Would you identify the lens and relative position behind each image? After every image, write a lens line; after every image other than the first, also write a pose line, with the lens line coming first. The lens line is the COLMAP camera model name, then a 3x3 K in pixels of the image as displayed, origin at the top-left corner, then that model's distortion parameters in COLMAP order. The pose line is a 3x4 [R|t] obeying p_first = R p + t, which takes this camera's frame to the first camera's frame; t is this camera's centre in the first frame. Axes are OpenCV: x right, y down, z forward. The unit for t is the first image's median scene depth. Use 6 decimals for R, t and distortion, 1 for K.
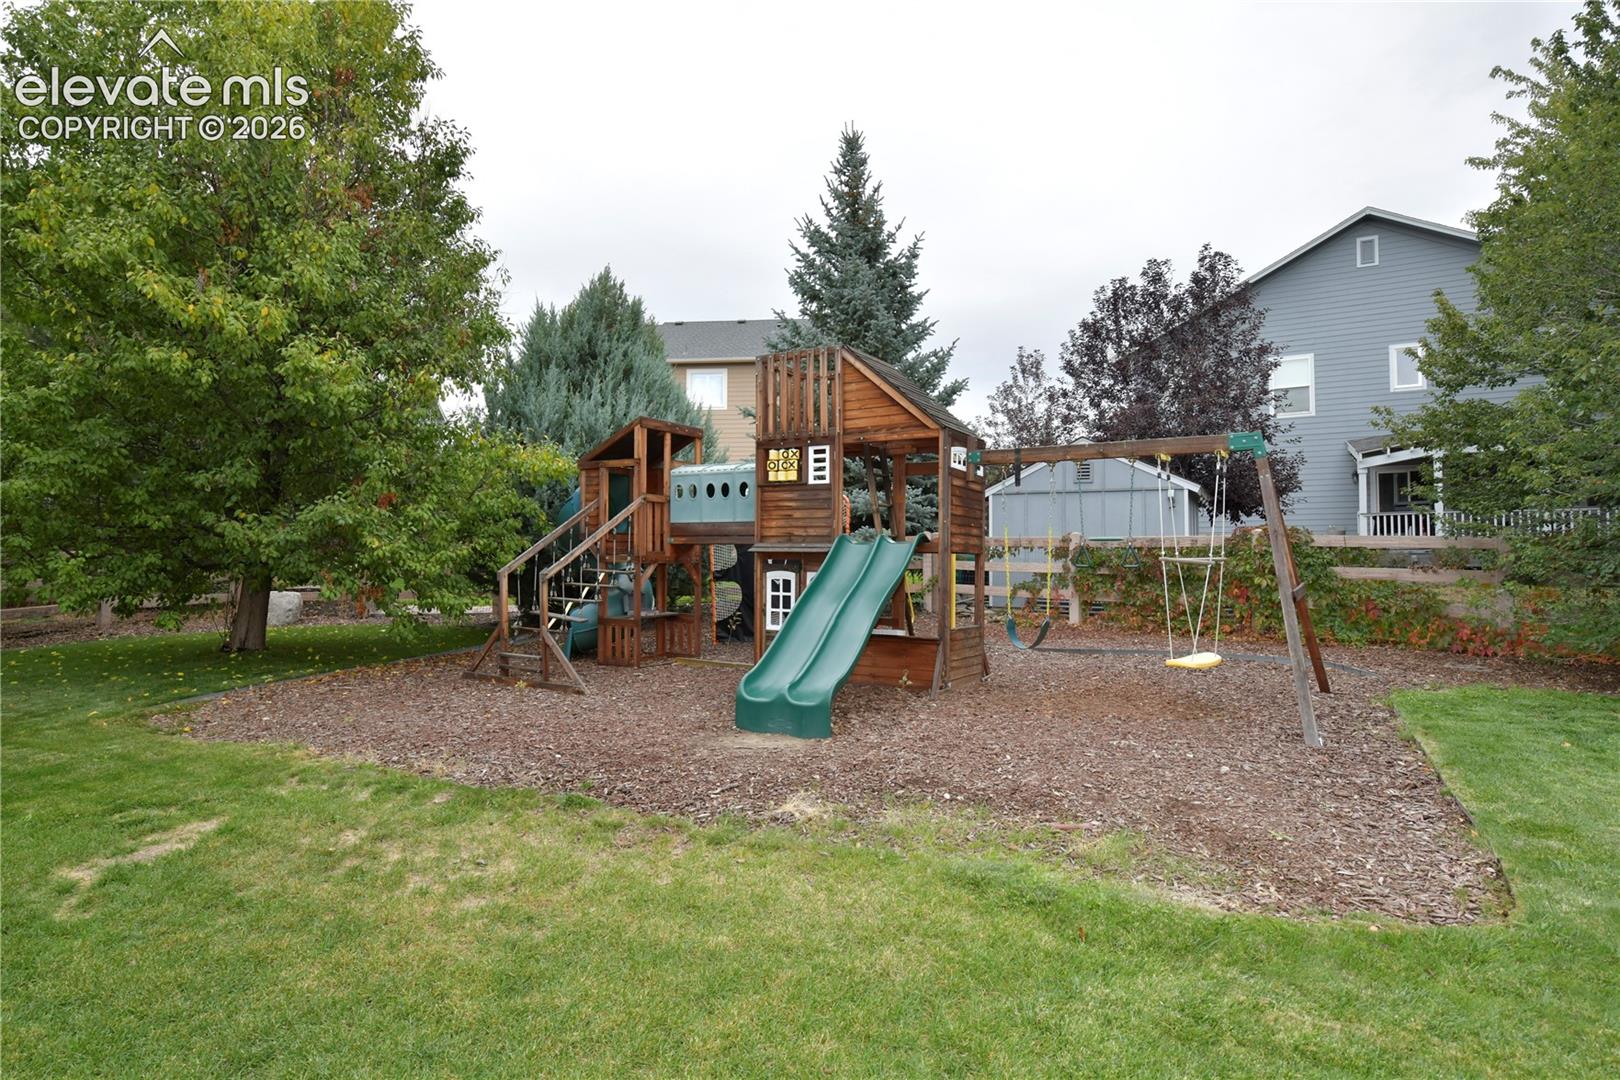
lens RADIAL K [[855.4, 0, 812.3], [0, 855.4, 537.1], [0, 0, 1]] dist [-0.001780, -0.000723]
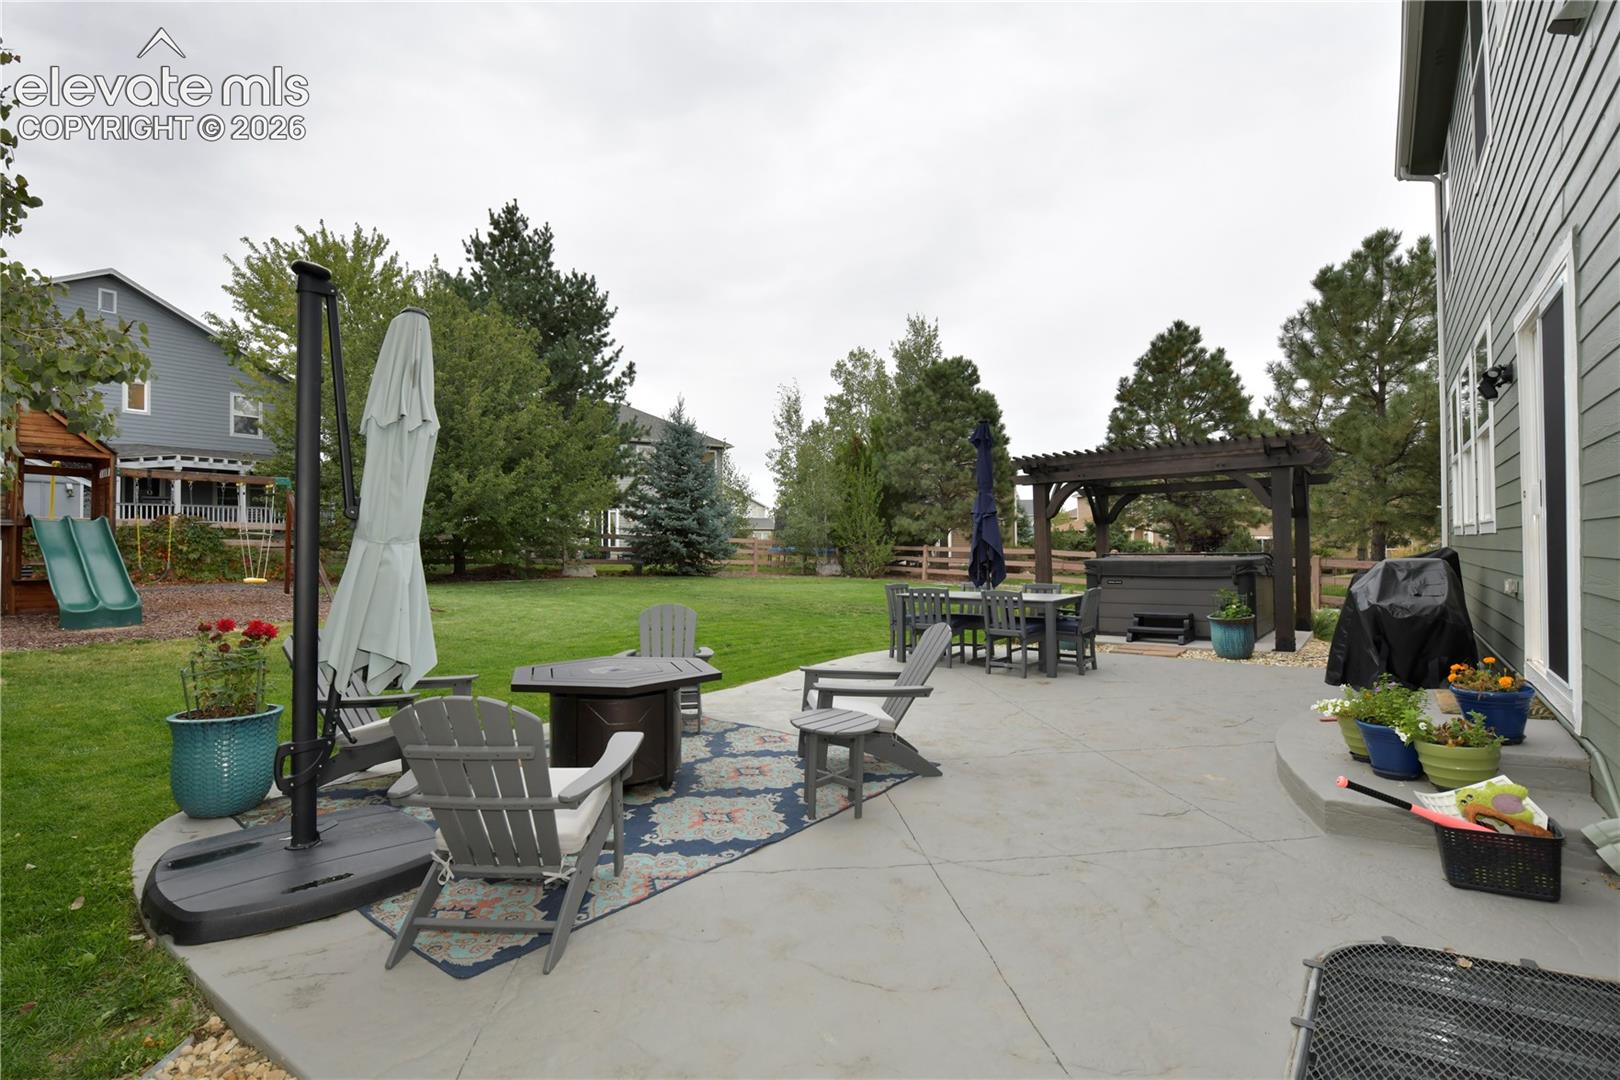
lens RADIAL K [[751.6, 0, 808.1], [0, 751.6, 536.7], [0, 0, 1]] dist [-0.001988, 0.000044]
pose [[0.074631, 0.007777, 0.997181, -1.109295], [-0.027680, 0.999600, -0.005725, 0.005695], [-0.996827, -0.027175, 0.074816, -0.433871]]
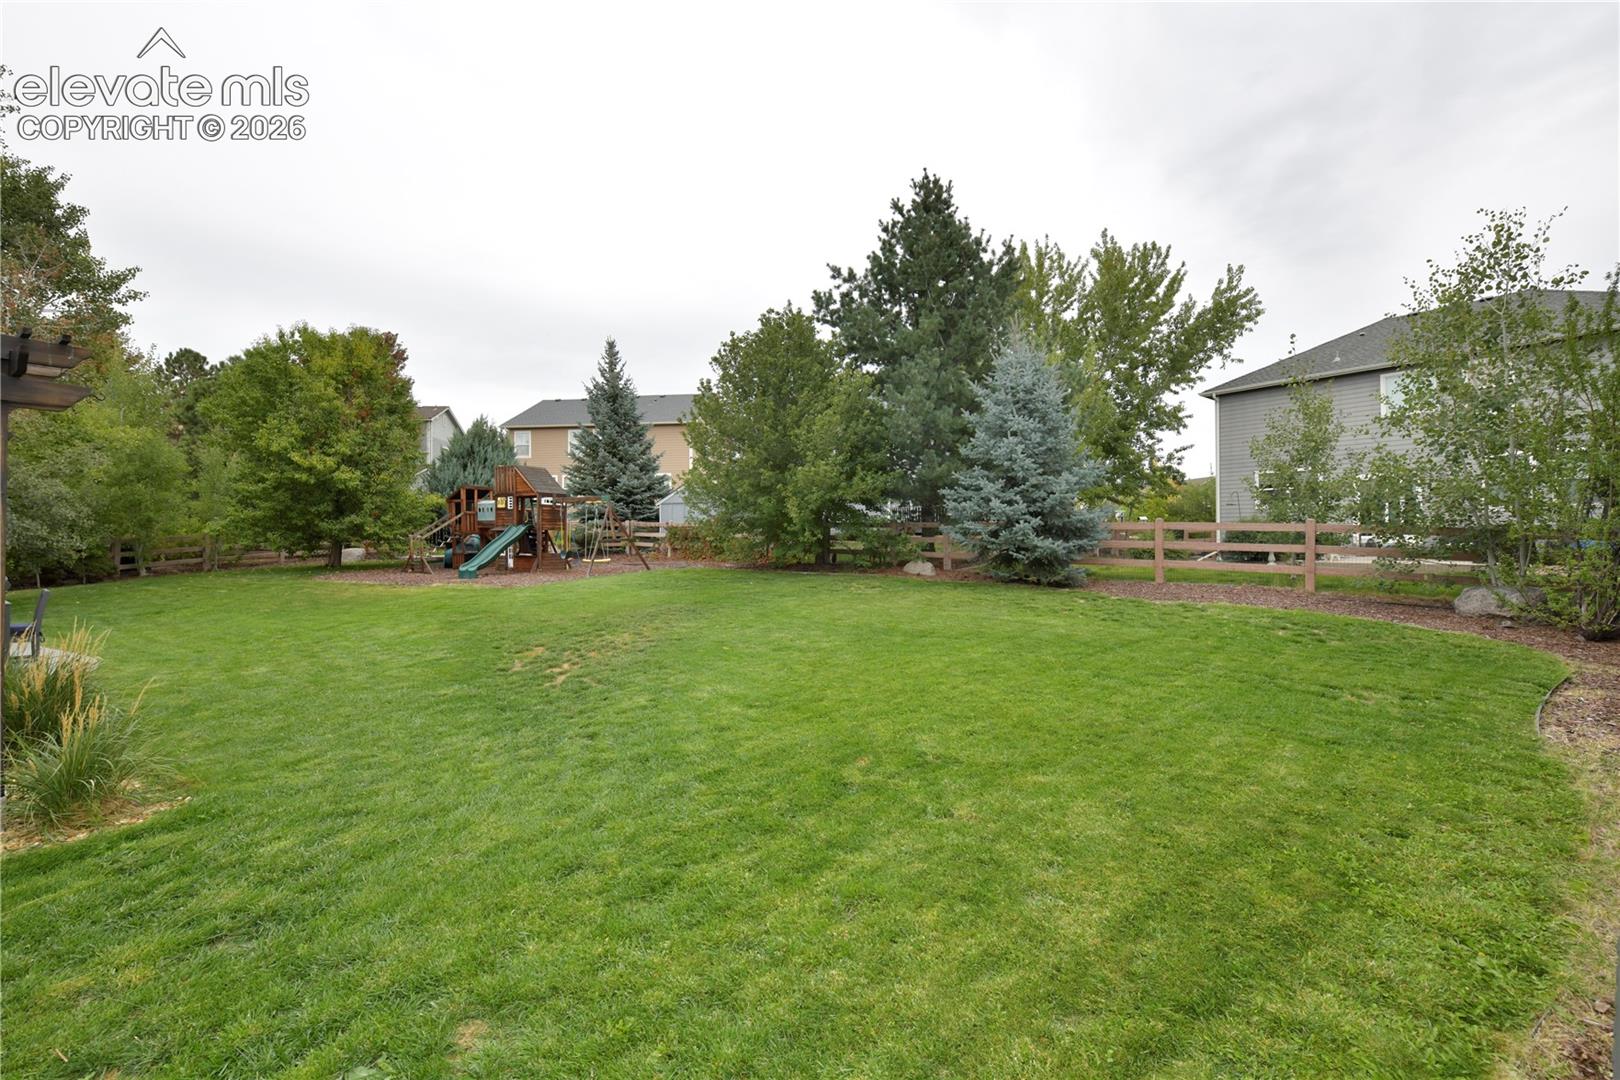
lens RADIAL K [[643.2, 0, 810.5], [0, 643.2, 540.4], [0, 0, 1]] dist [-0.001656, -0.000002]
pose [[0.999936, -0.010797, 0.003300, 1.088450], [0.010667, 0.999250, 0.037213, -0.021236], [-0.003699, -0.037175, 0.999302, -1.356692]]
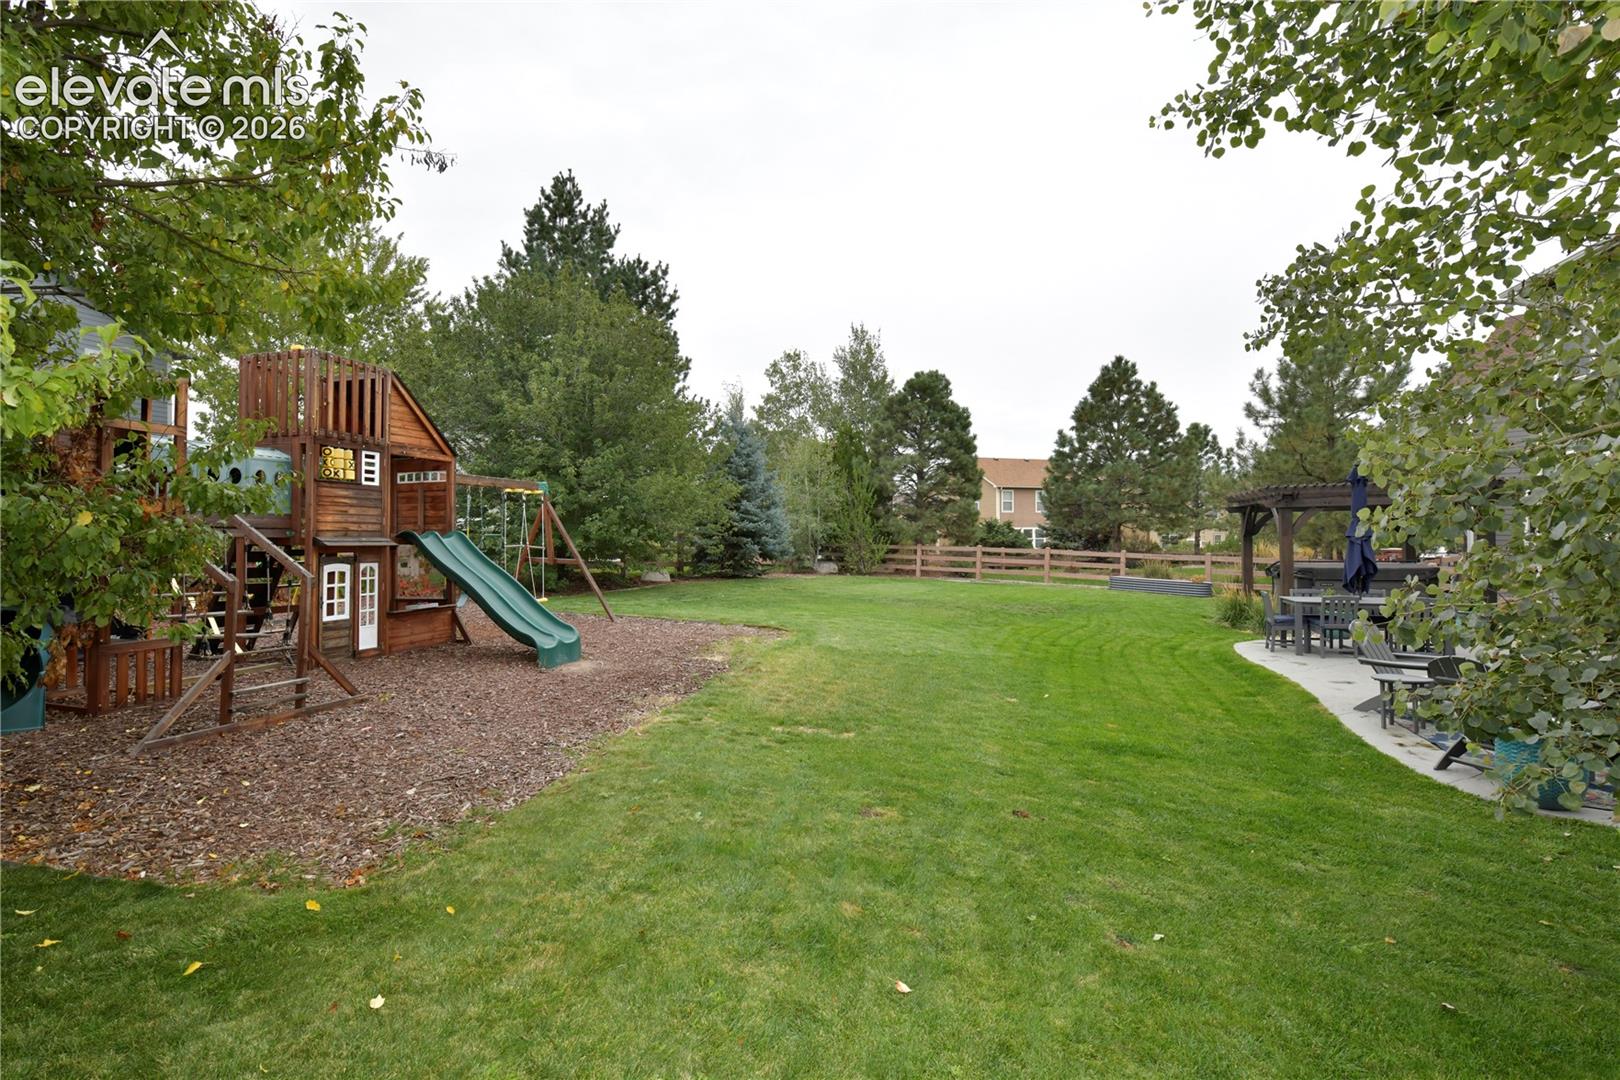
lens RADIAL K [[751.6, 0, 804.3], [0, 751.6, 535.1], [0, 0, 1]] dist [-0.001988, 0.000044]
pose [[-0.258369, -0.004485, 0.966036, -1.089097], [-0.027710, 0.999612, -0.002770, -0.009010], [-0.965649, -0.027484, -0.258393, 0.689783]]
